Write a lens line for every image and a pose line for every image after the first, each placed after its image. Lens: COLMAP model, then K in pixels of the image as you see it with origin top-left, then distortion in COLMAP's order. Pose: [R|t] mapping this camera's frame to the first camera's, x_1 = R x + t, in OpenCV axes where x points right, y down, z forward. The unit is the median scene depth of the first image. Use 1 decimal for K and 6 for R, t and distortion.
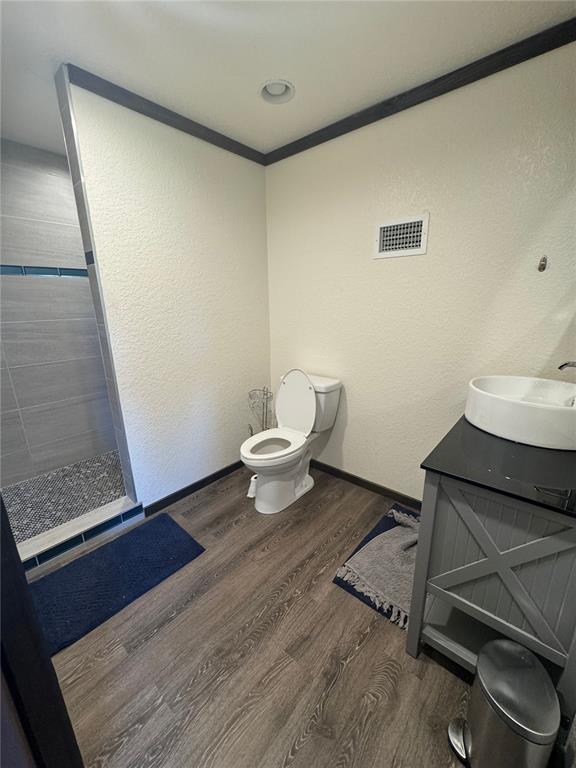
lens RADIAL K [[307.5, 0, 288.0], [0, 307.5, 384.0], [0, 0, 1]] dist [-0.002916, -0.000363]
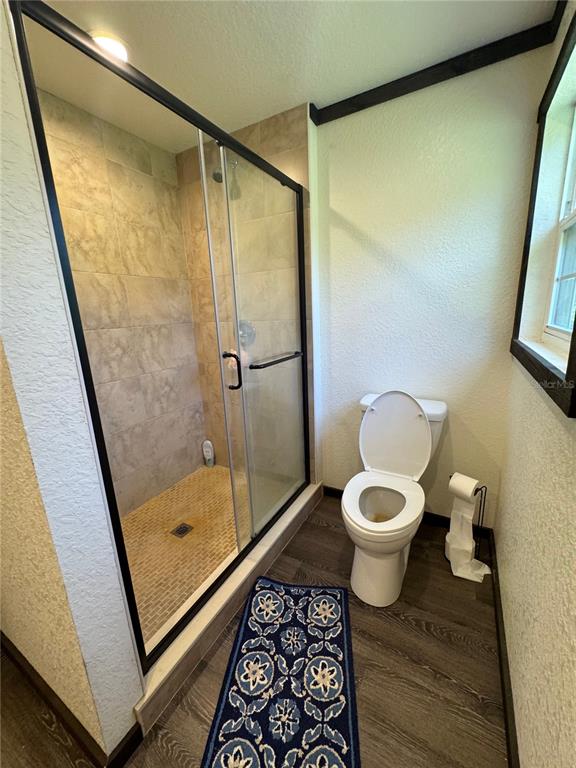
lens RADIAL K [[307.5, 0, 288.0], [0, 307.5, 384.0], [0, 0, 1]] dist [-0.002916, -0.000363]
pose [[0.980247, -0.082663, 0.179671, -0.368678], [0.086461, 0.996165, -0.013398, -0.081997], [-0.177875, 0.028668, 0.983636, 0.323636]]
